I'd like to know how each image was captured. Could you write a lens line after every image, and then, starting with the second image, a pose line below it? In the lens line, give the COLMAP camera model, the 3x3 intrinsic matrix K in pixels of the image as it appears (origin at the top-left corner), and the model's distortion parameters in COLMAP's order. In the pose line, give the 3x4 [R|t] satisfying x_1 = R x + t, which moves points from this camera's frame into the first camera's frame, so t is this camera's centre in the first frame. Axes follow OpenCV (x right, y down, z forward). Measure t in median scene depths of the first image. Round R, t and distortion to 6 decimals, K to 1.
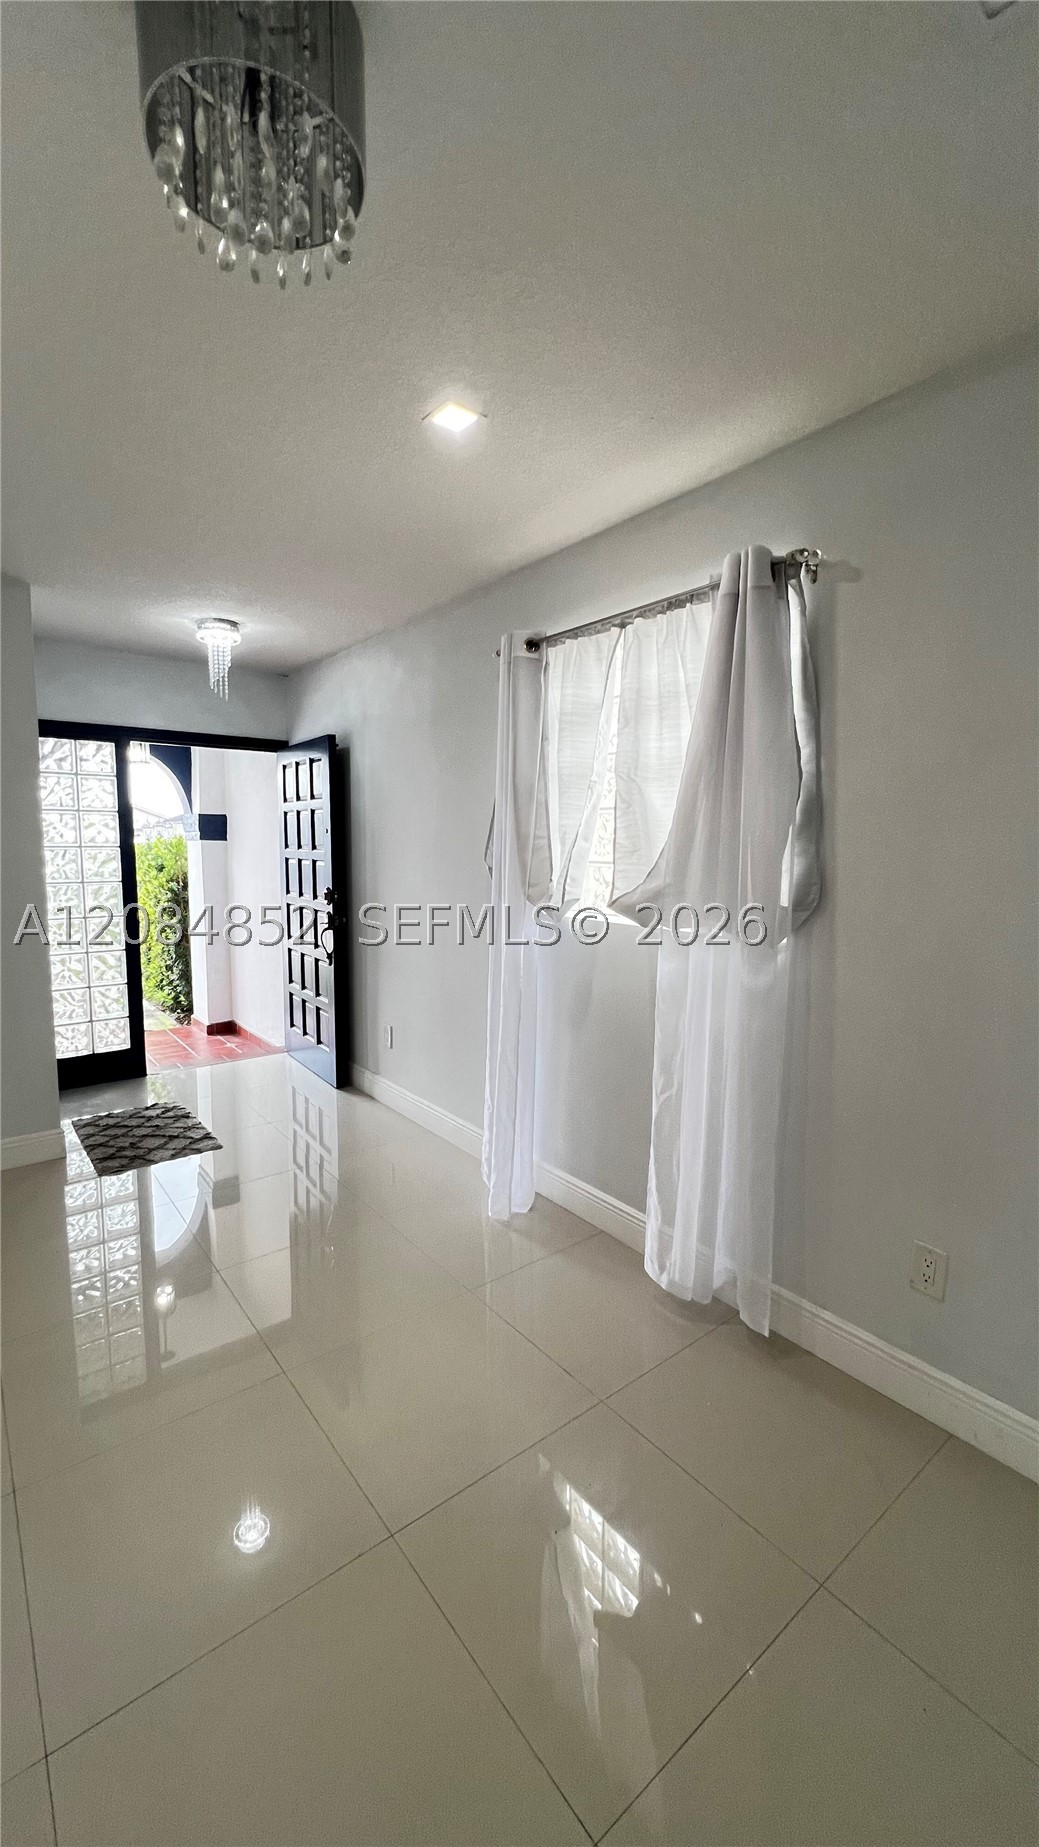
lens RADIAL K [[740.8, 0, 523.7], [0, 740.8, 922.1], [0, 0, 1]] dist [-0.002278, 0.000398]
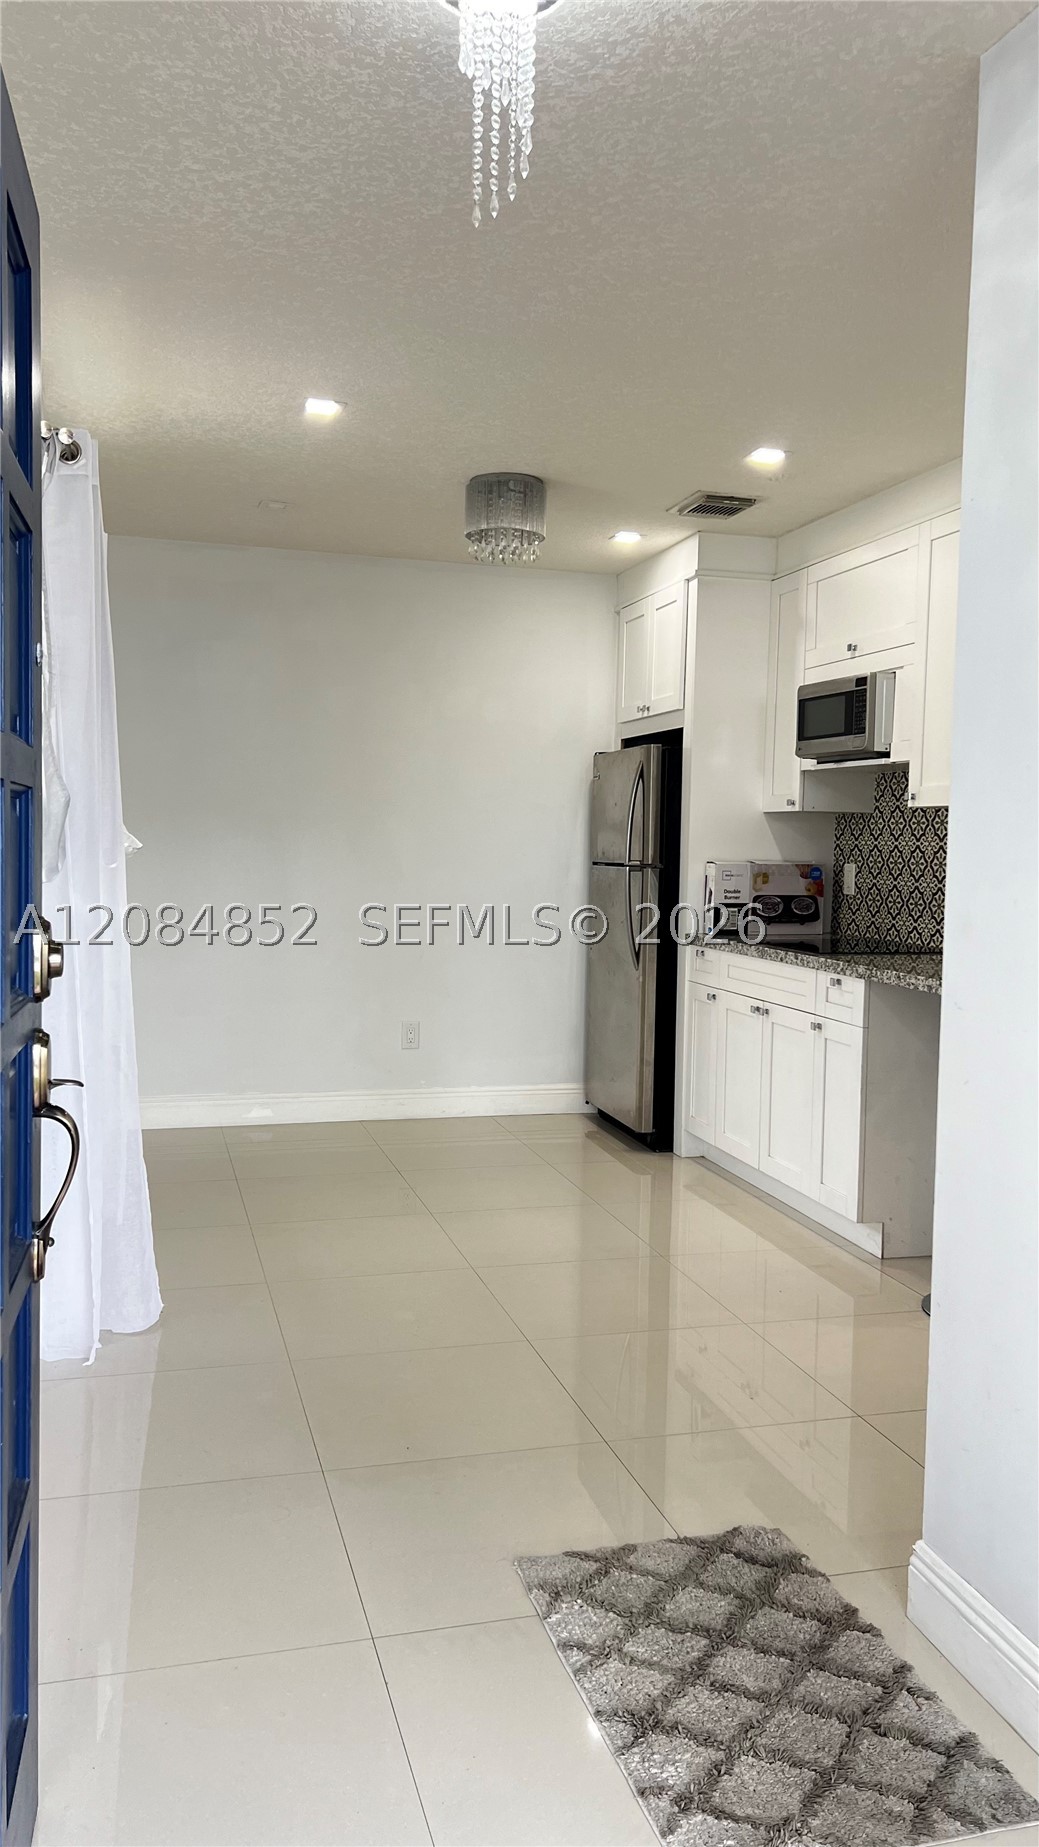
lens RADIAL K [[1374.6, 0, 507.7], [0, 1374.6, 922.6], [0, 0, 1]] dist [0.080547, -0.076432]
pose [[-0.917921, -0.048349, 0.393807, -0.546233], [0.016671, 0.986971, 0.160033, -0.109343], [-0.396414, 0.153463, -0.905155, 1.304968]]
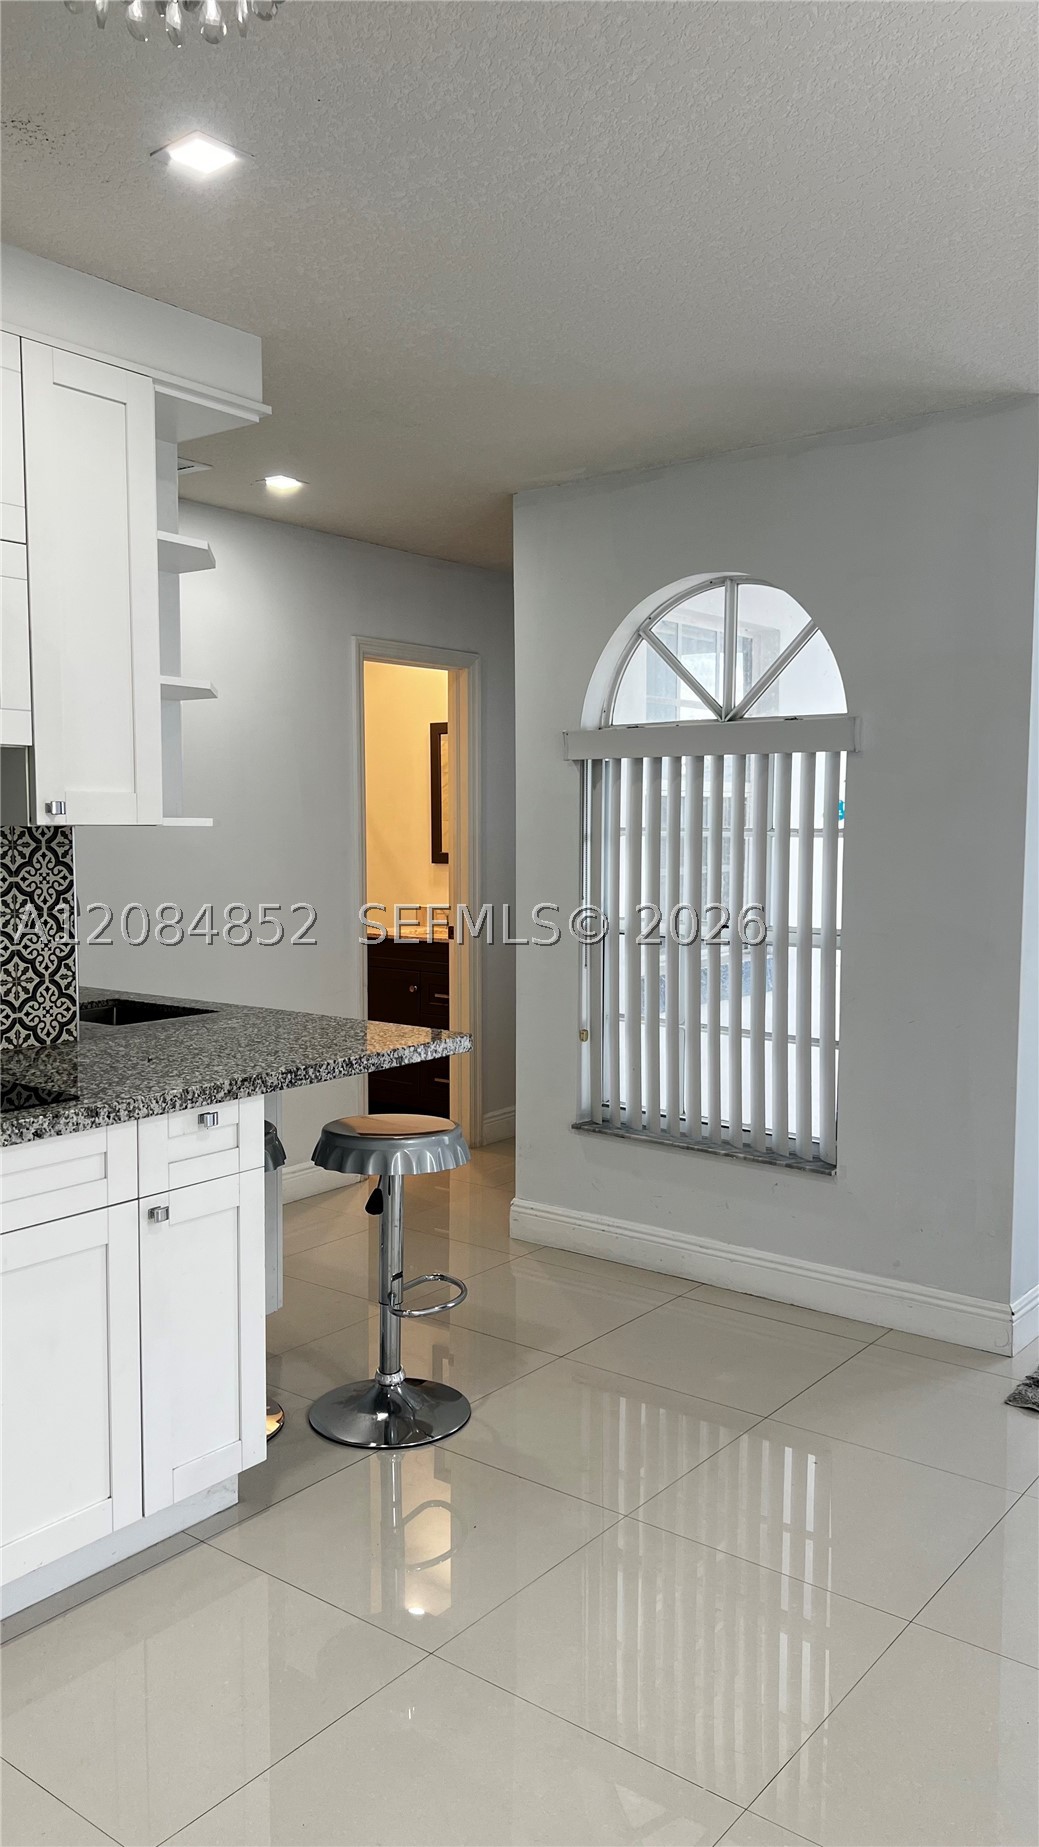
lens RADIAL K [[1399.8, 0, 509.5], [0, 1399.8, 930.5], [0, 0, 1]] dist [0.076984, -0.079598]
pose [[0.226277, 0.068439, -0.971656, 0.279959], [-0.099155, 0.993965, 0.046919, -0.024517], [0.969003, 0.085727, 0.231698, 0.256916]]
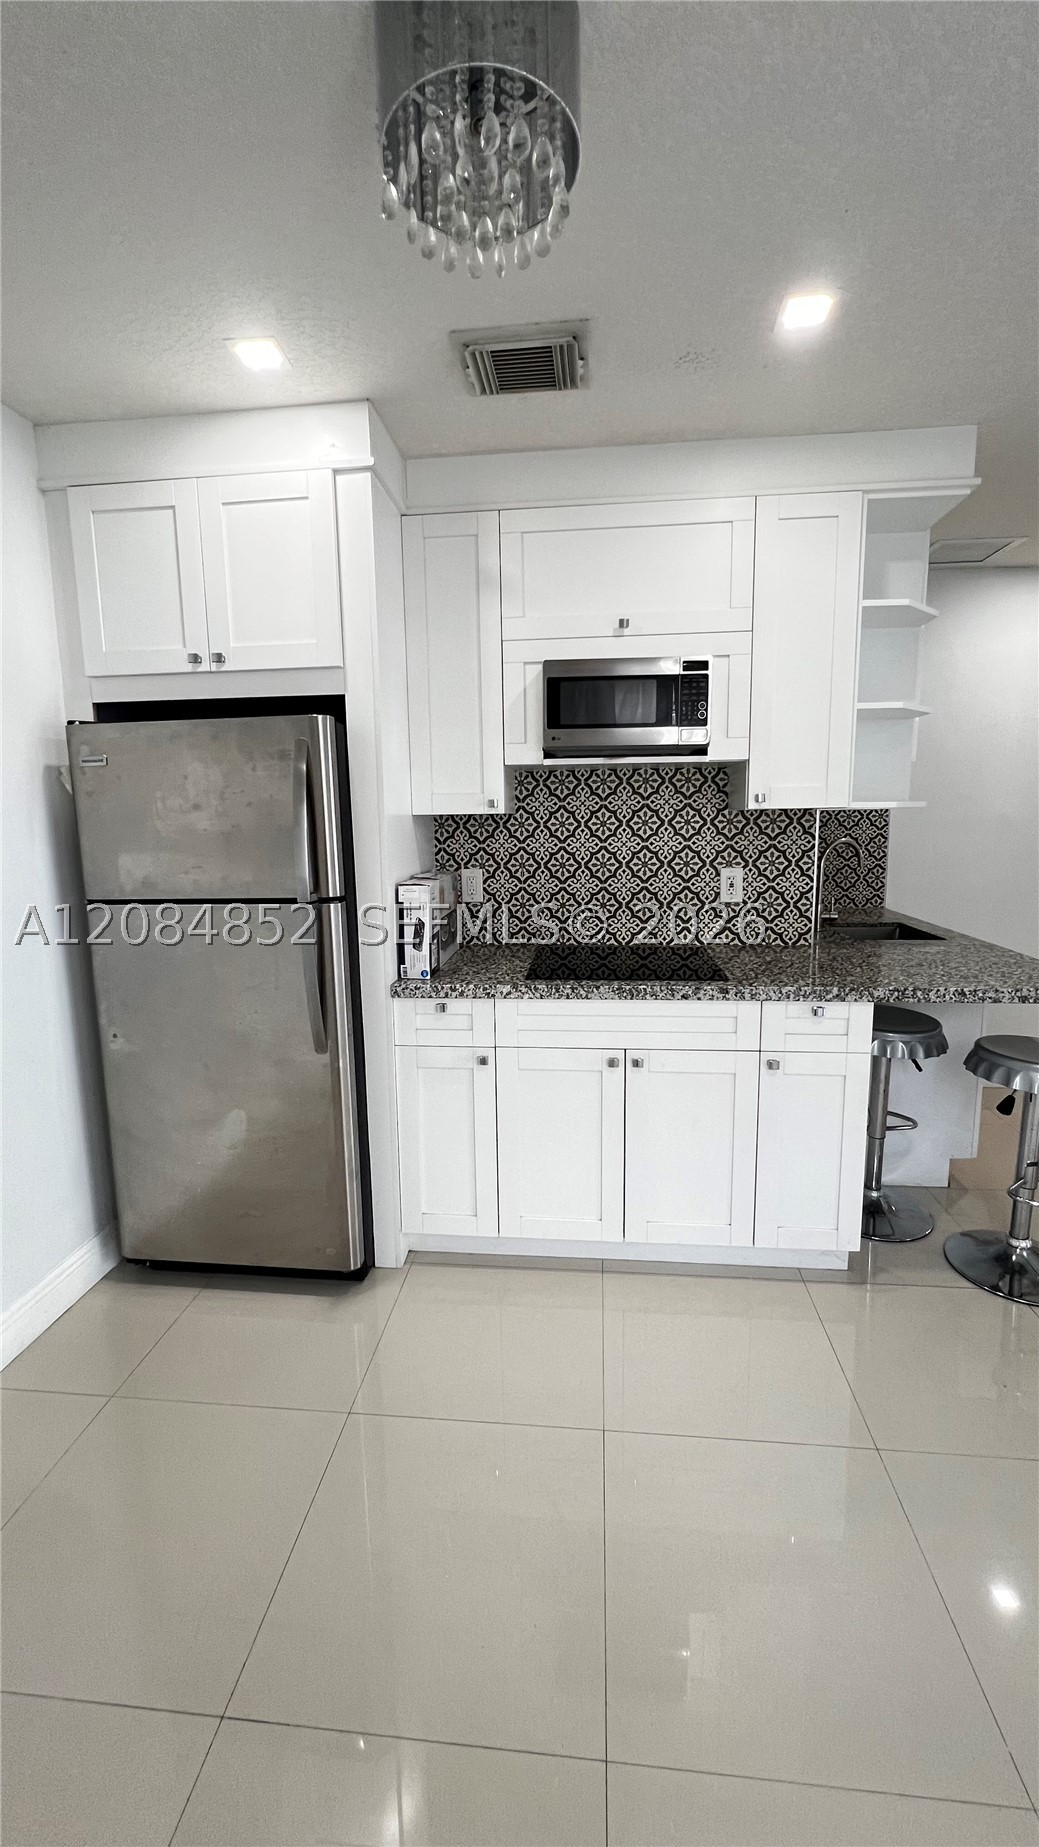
lens RADIAL K [[740.8, 0, 523.7], [0, 740.8, 922.1], [0, 0, 1]] dist [-0.002278, 0.000398]
pose [[-0.698192, 0.106902, -0.707884, 0.109558], [-0.064747, 0.975307, 0.211148, -0.043923], [0.712976, 0.193255, -0.674031, 0.460009]]
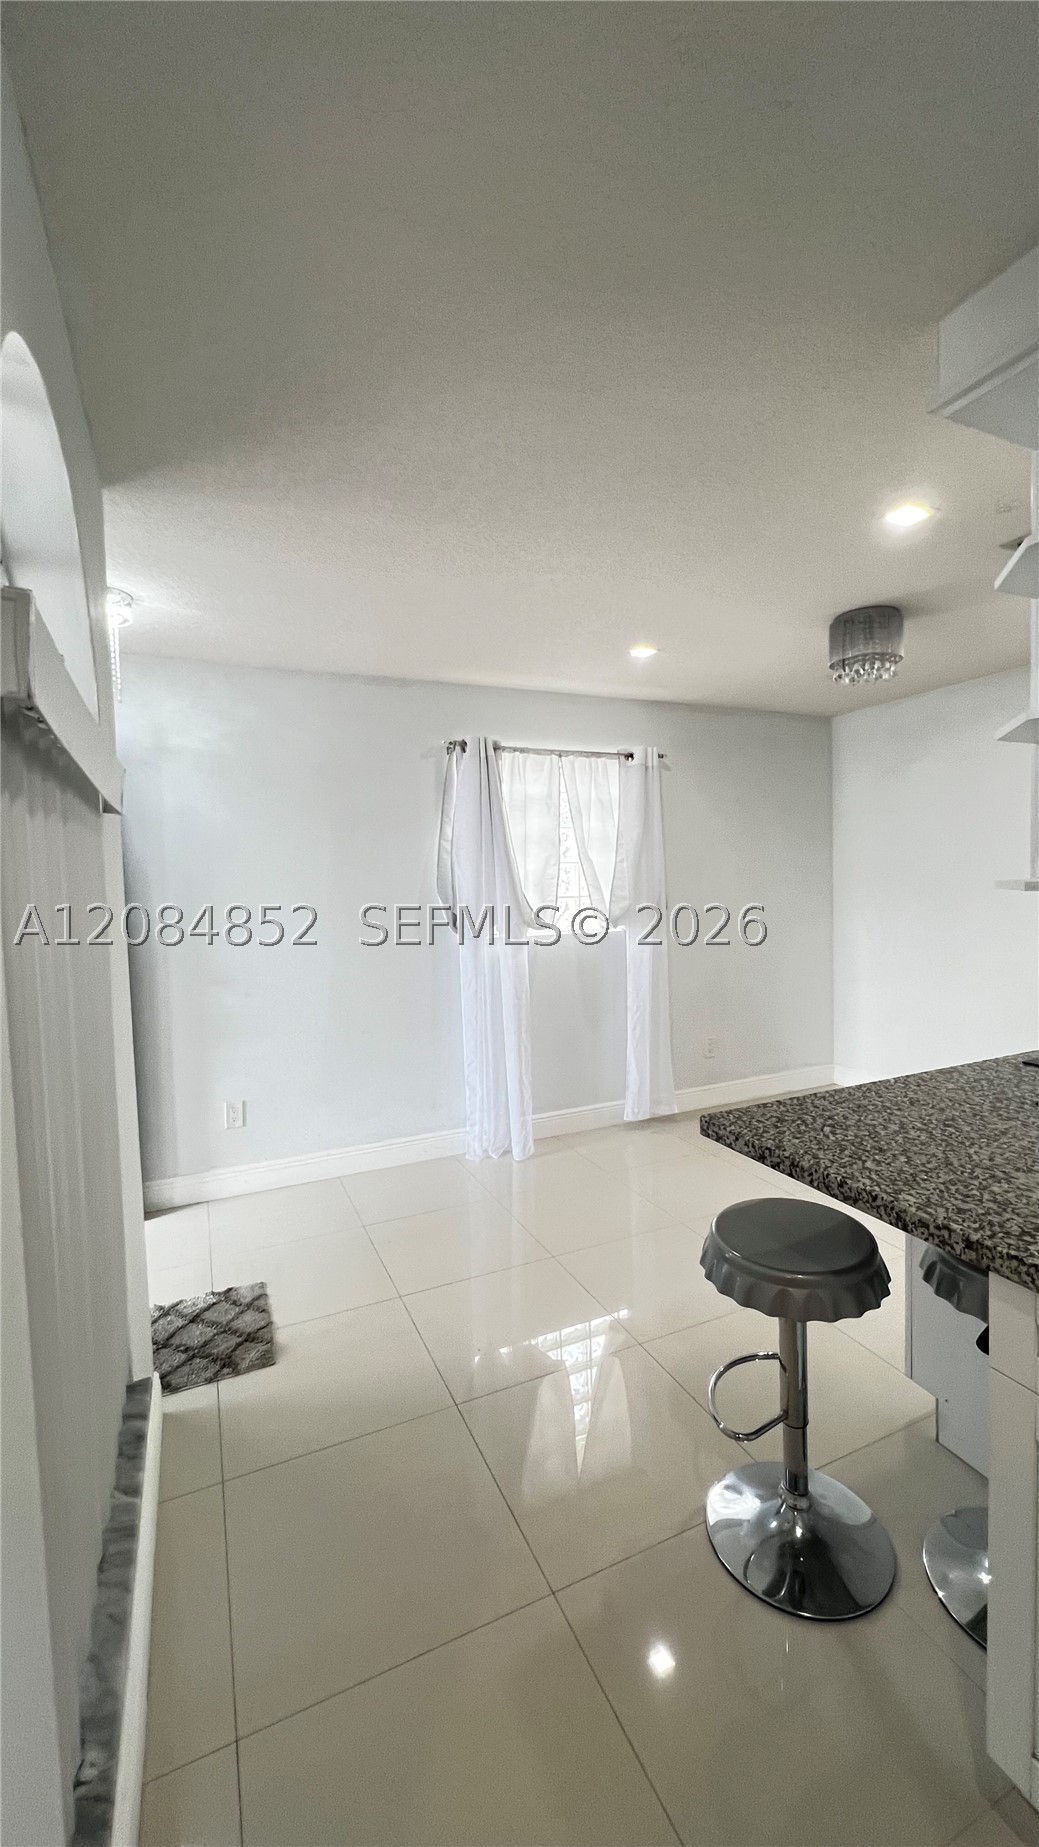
lens RADIAL K [[736.9, 0, 523.0], [0, 736.9, 922.7], [0, 0, 1]] dist [0.001447, 0.000345]
pose [[0.241894, -0.065131, 0.968114, -0.875542], [0.137071, 0.990033, 0.032357, -0.050593], [-0.960572, 0.124873, 0.248411, 0.402234]]
